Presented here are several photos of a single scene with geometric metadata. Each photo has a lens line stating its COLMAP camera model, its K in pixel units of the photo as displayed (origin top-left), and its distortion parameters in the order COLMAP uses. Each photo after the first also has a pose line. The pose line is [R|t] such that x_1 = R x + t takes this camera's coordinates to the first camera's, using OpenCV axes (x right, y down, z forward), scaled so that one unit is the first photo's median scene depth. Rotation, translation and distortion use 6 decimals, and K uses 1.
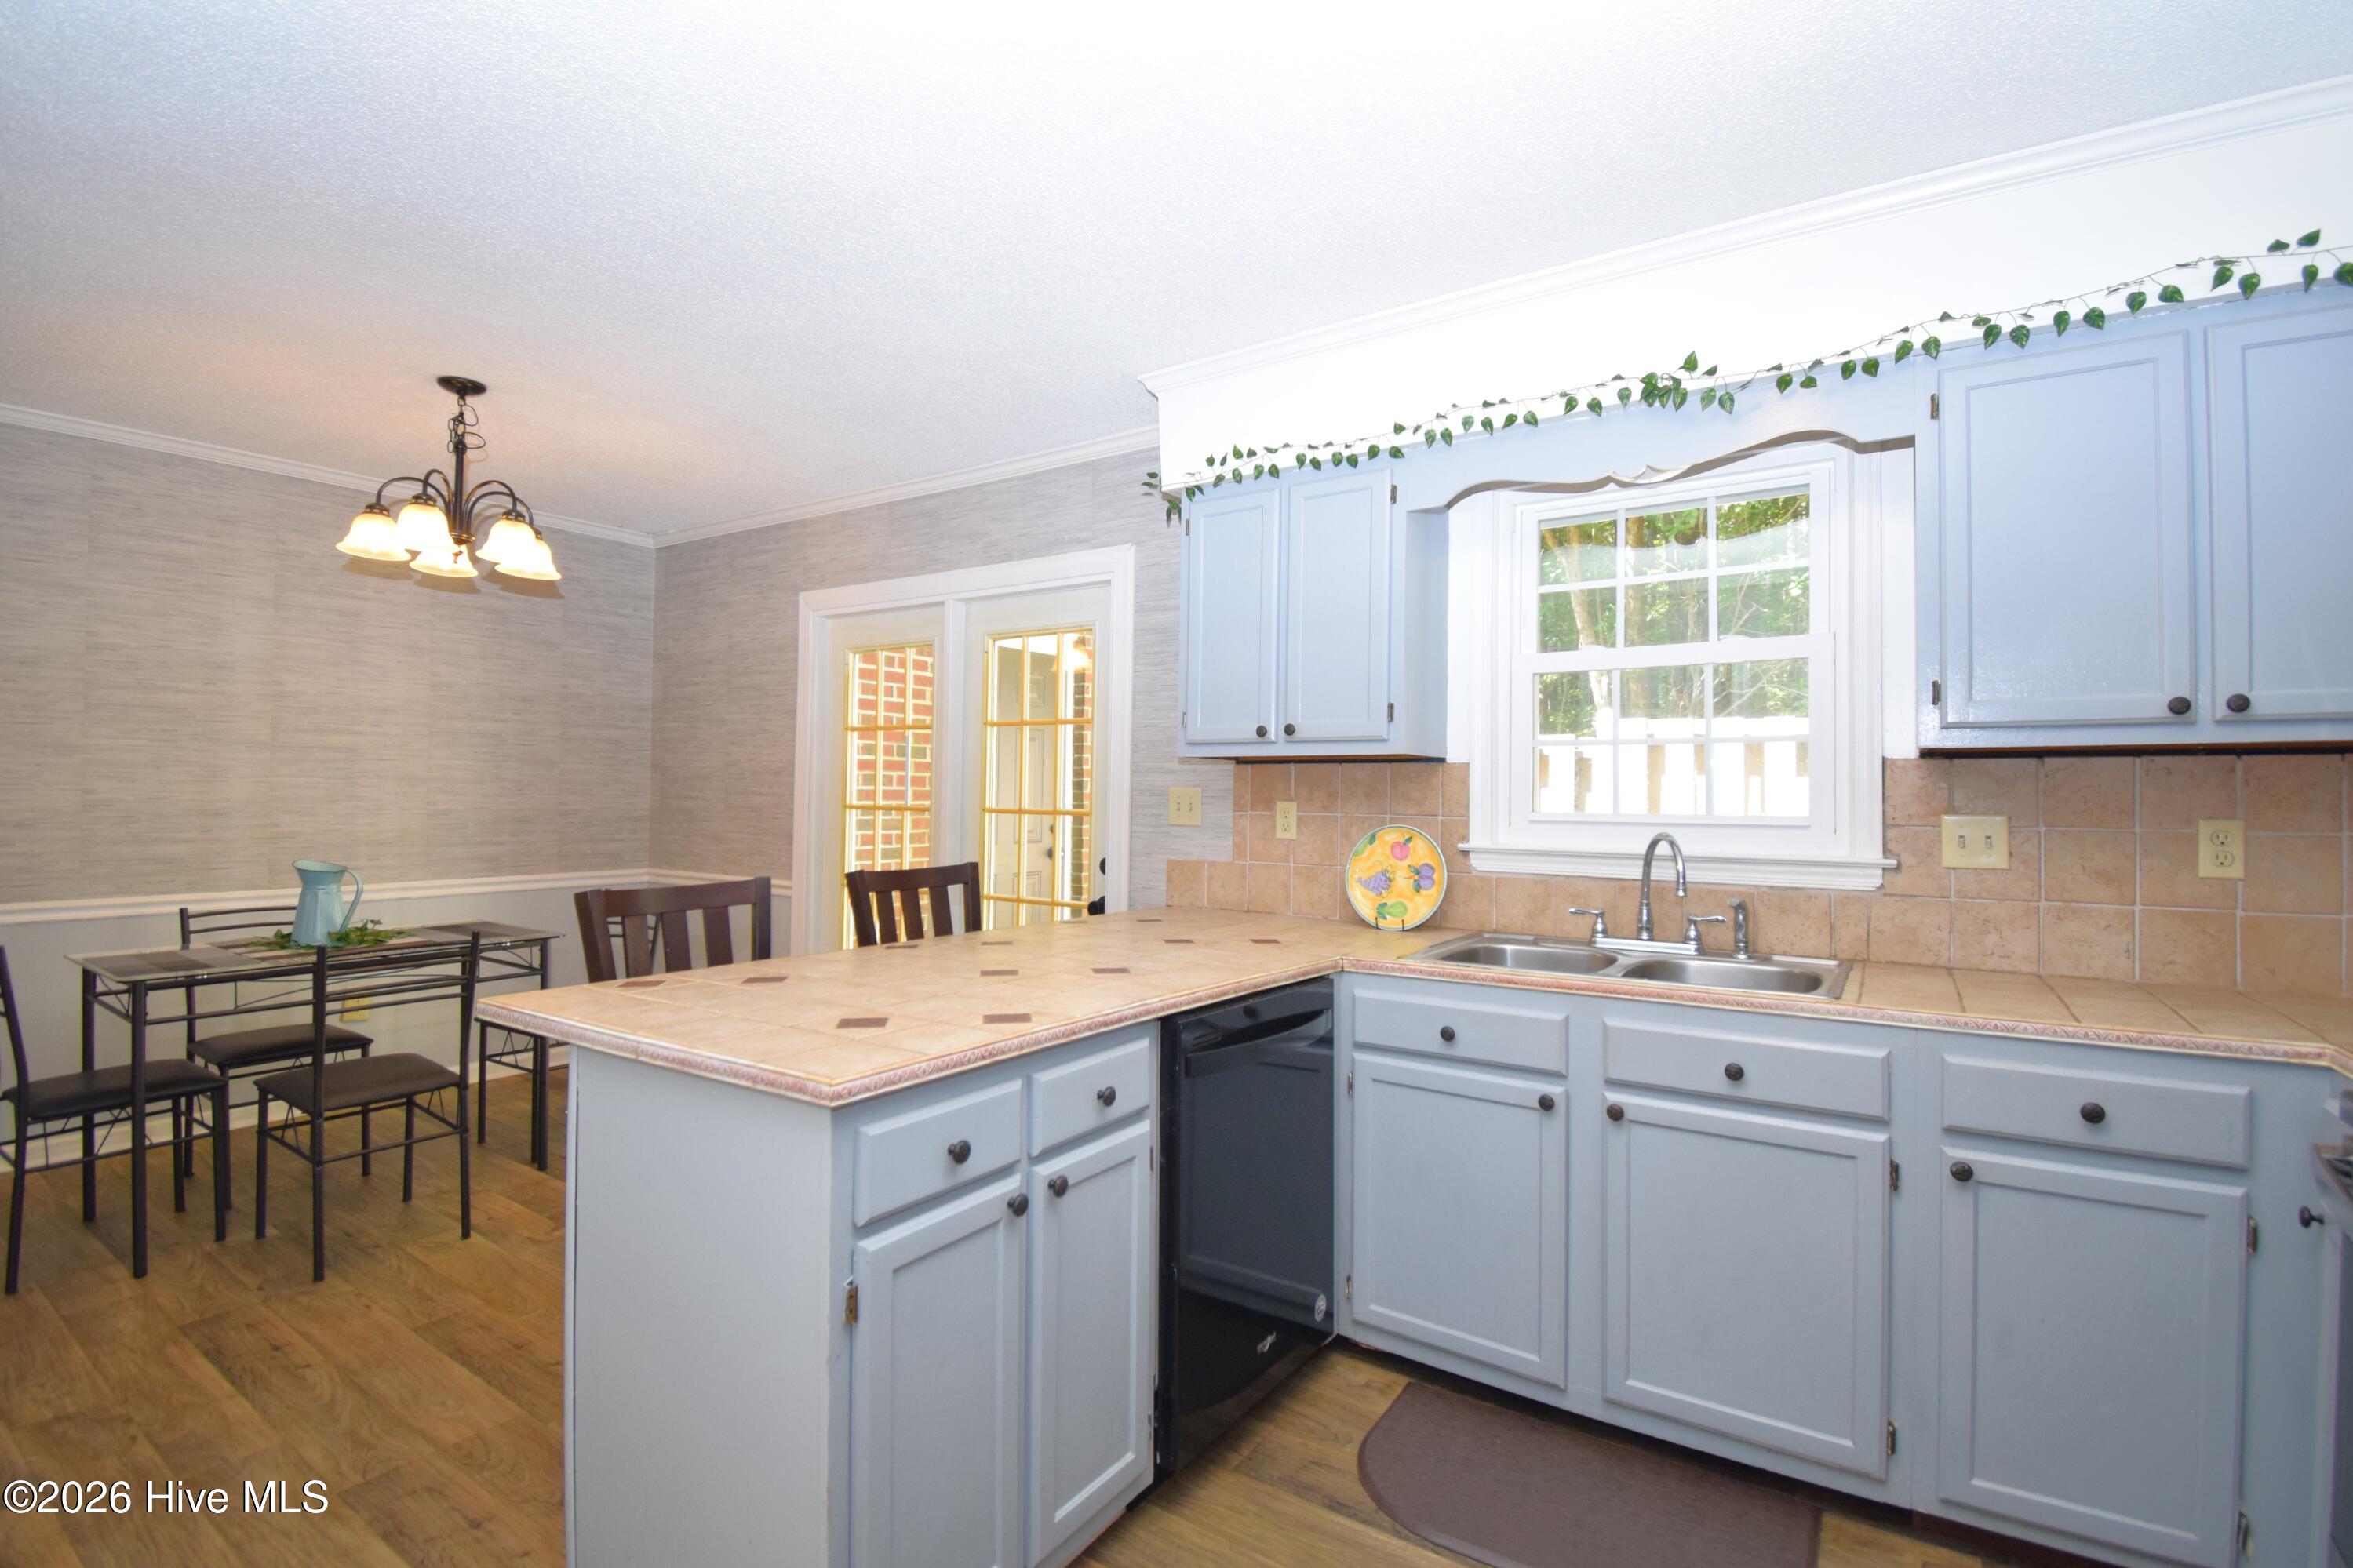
lens RADIAL K [[1082.6, 0, 1176.5], [0, 1082.6, 784.0], [0, 0, 1]] dist [0.001538, -0.019080]
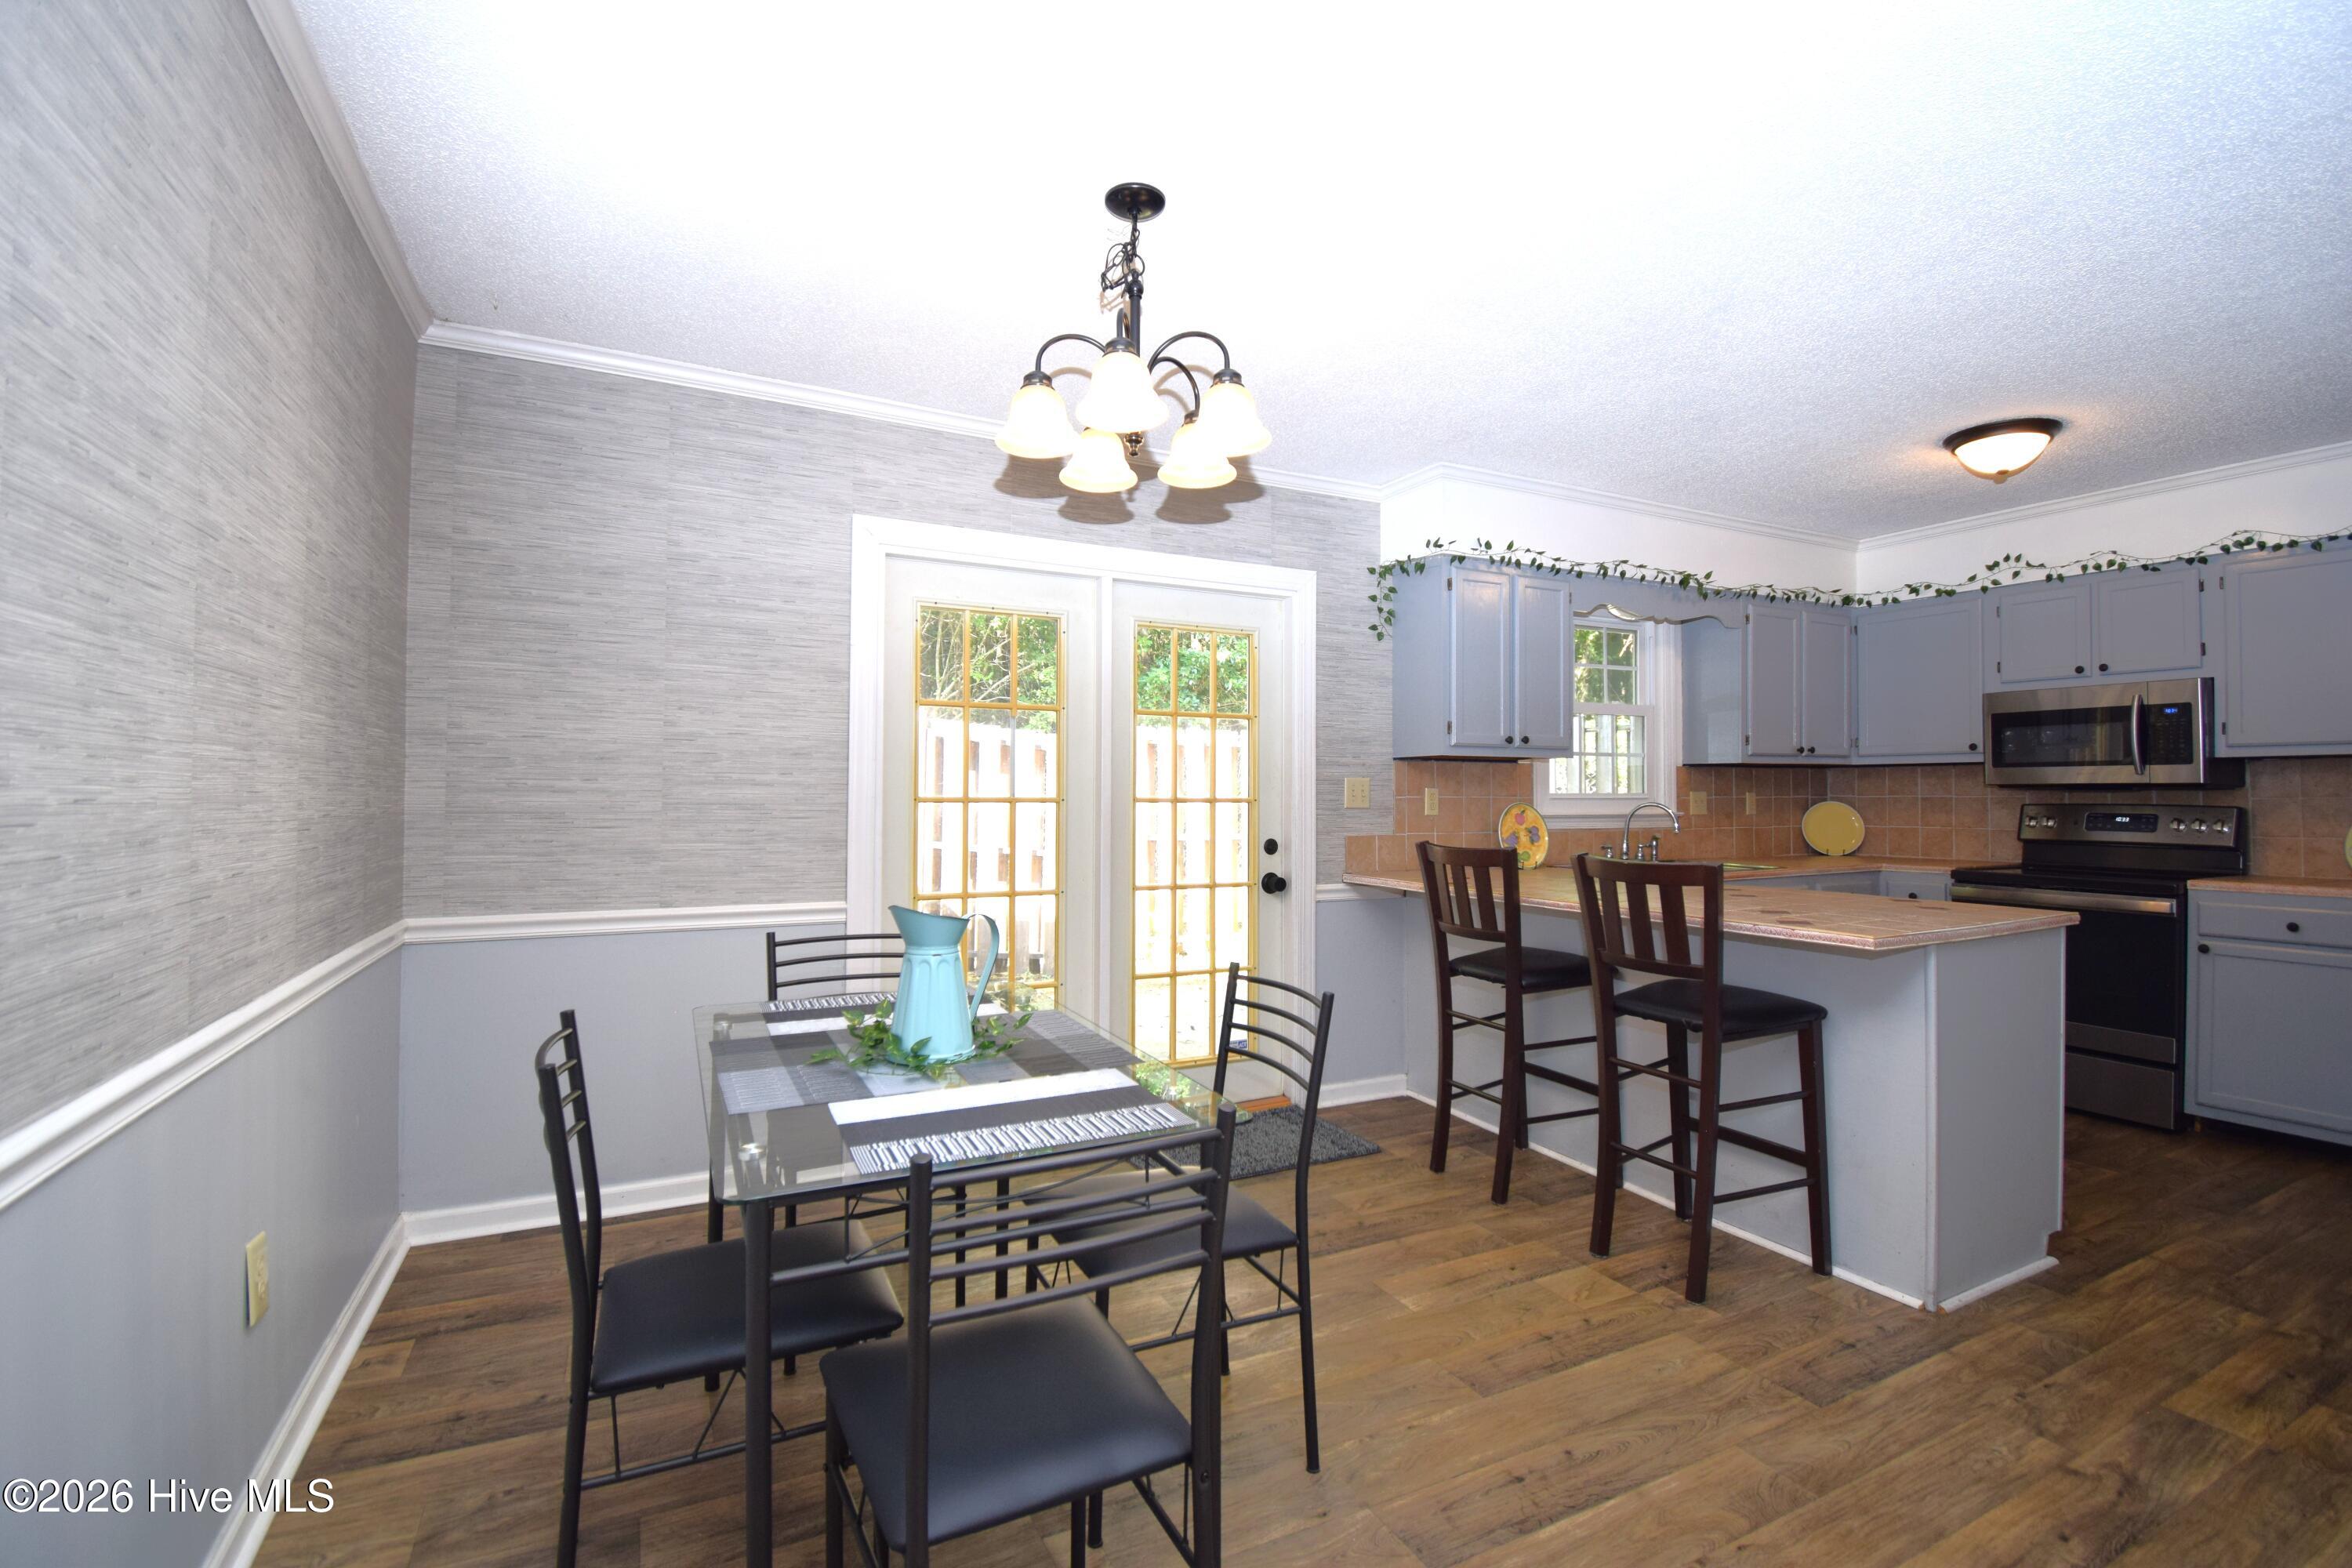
lens RADIAL K [[1046.5, 0, 1176.0], [0, 1046.5, 784.0], [0, 0, 1]] dist [-0.002513, -0.019952]
pose [[0.485382, 0.003401, 0.874295, -1.359001], [-0.008126, 0.999967, 0.000621, 0.013305], [-0.874264, -0.007406, 0.485394, 0.702899]]
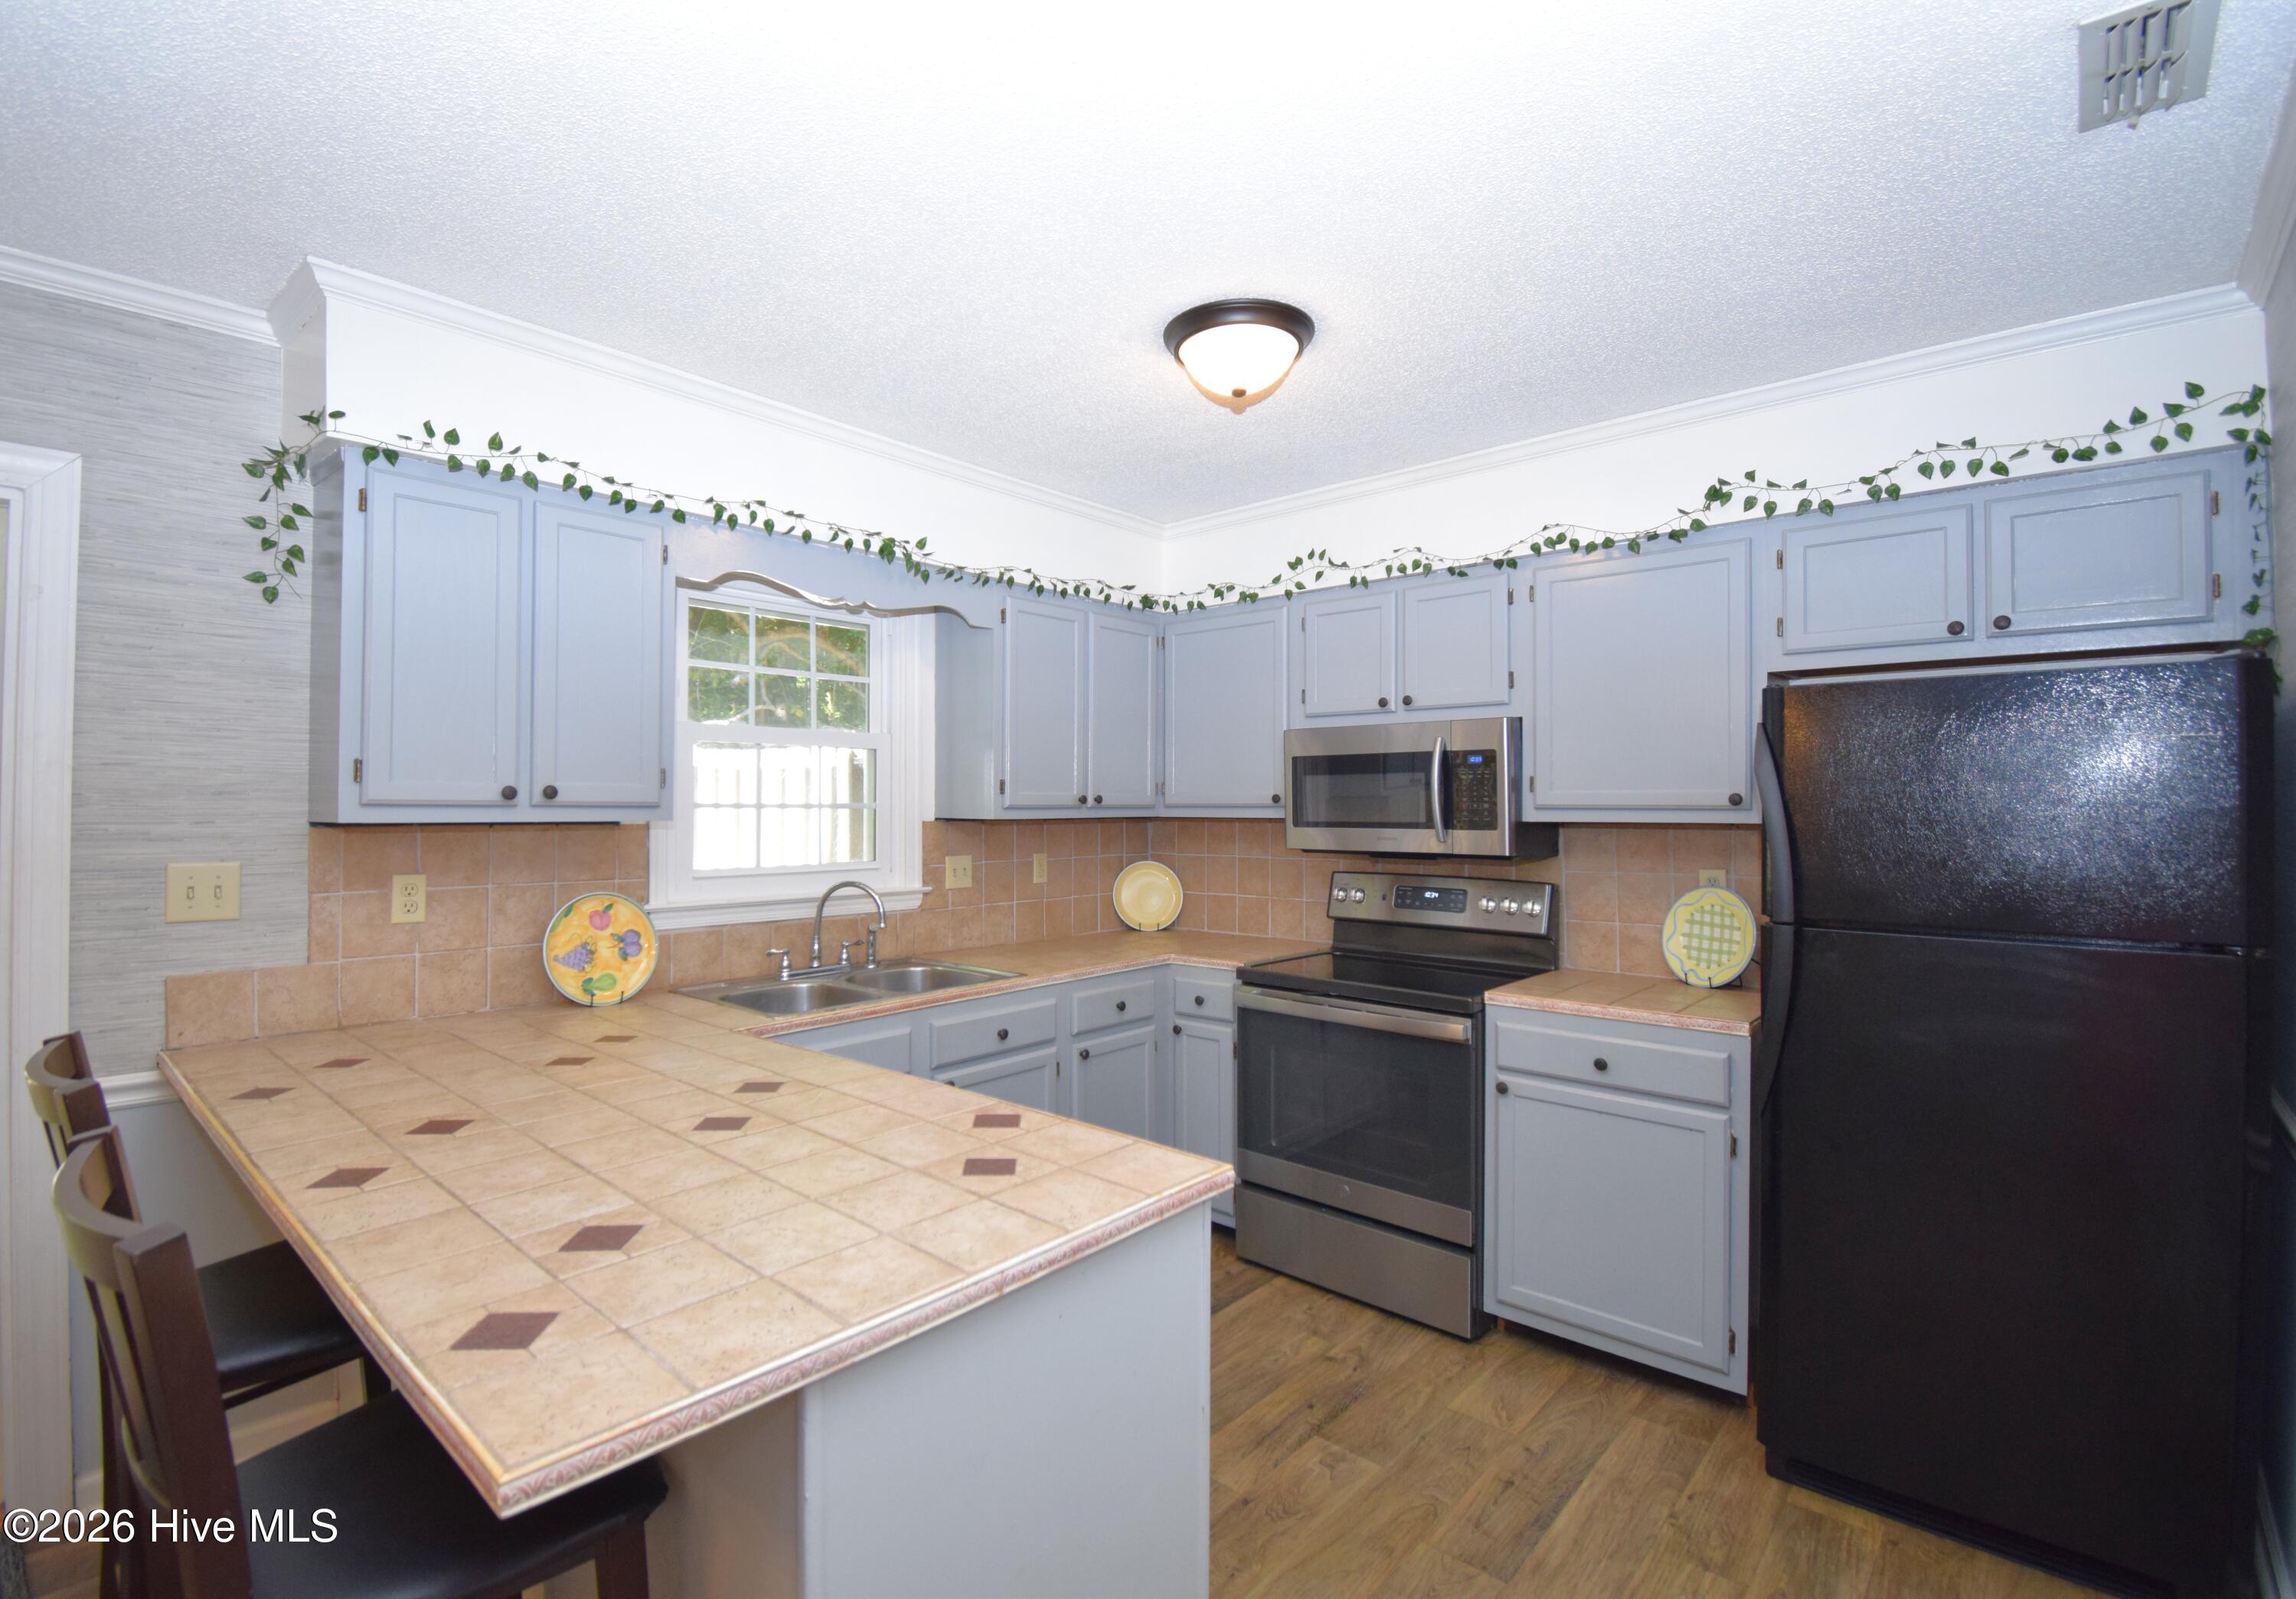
lens RADIAL K [[1025.6, 0, 1148.0], [0, 1025.6, 799.5], [0, 0, 1]] dist [-0.020230, -0.000508]
pose [[0.115186, 0.002314, 0.993341, -0.621242], [-0.009989, 0.999949, -0.001171, -0.046651], [-0.993294, -0.009788, 0.115203, 0.428601]]
